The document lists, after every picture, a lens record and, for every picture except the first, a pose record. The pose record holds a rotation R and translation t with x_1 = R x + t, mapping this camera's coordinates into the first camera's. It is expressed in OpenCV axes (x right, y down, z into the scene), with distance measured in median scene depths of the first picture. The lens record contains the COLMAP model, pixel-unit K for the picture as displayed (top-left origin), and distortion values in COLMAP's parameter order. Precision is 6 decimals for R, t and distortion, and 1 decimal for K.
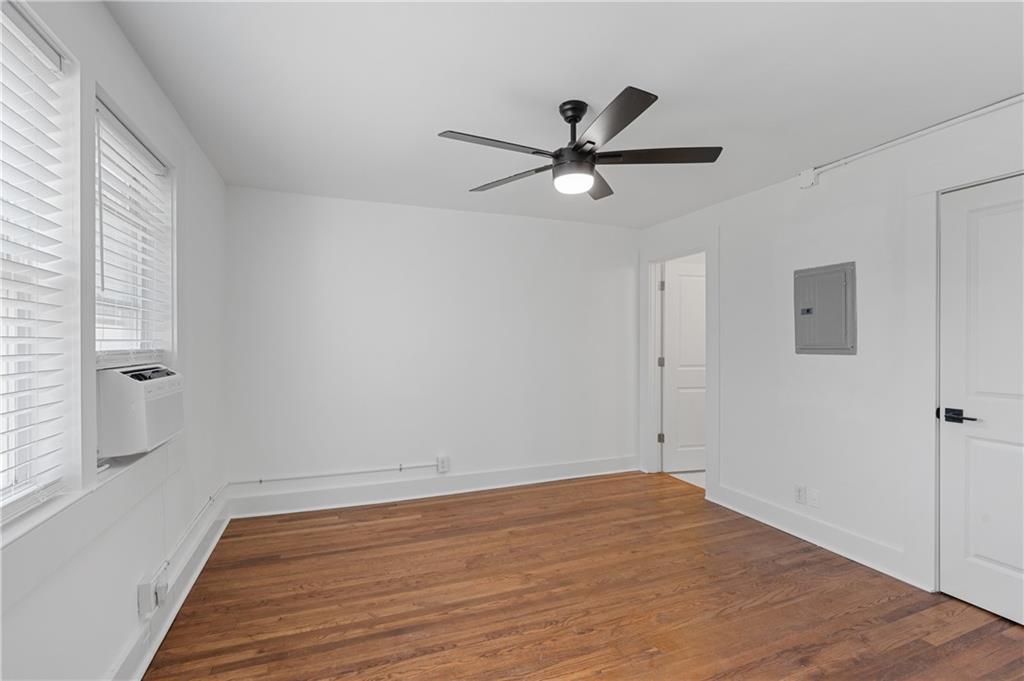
lens RADIAL K [[469.2, 0, 512.0], [0, 469.2, 340.5], [0, 0, 1]] dist [-0.000283, -0.000020]
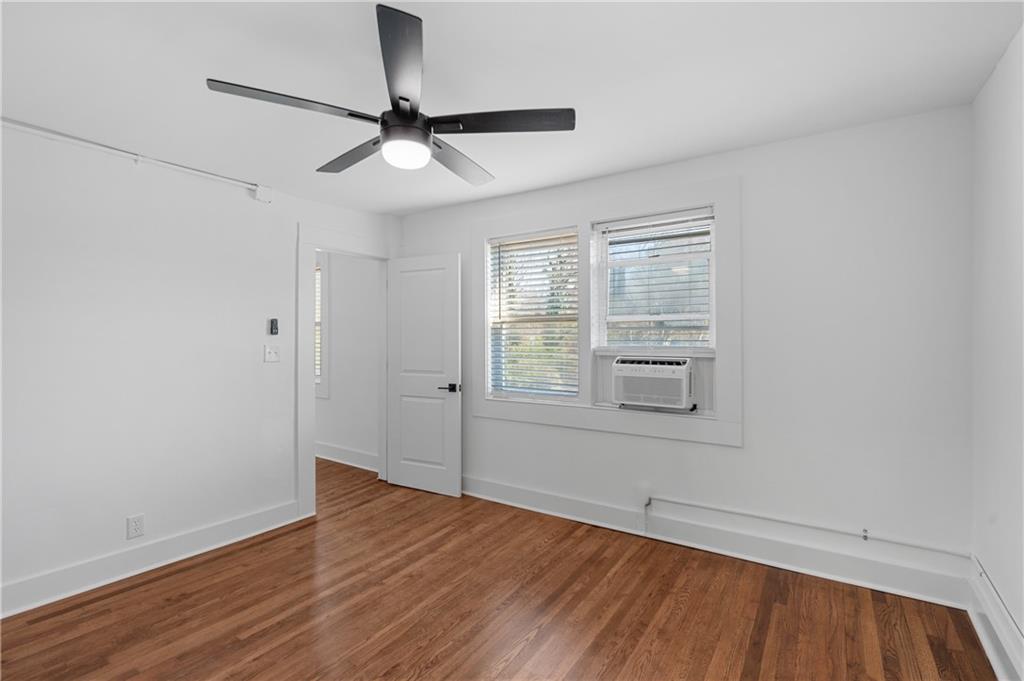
lens RADIAL K [[469.2, 0, 512.0], [0, 469.2, 340.5], [0, 0, 1]] dist [-0.000283, -0.000020]
pose [[-0.823714, 0.002111, -0.567001, 0.467996], [0.005404, 0.999977, -0.004127, 0.001006], [0.566979, -0.006464, -0.823707, 1.851877]]
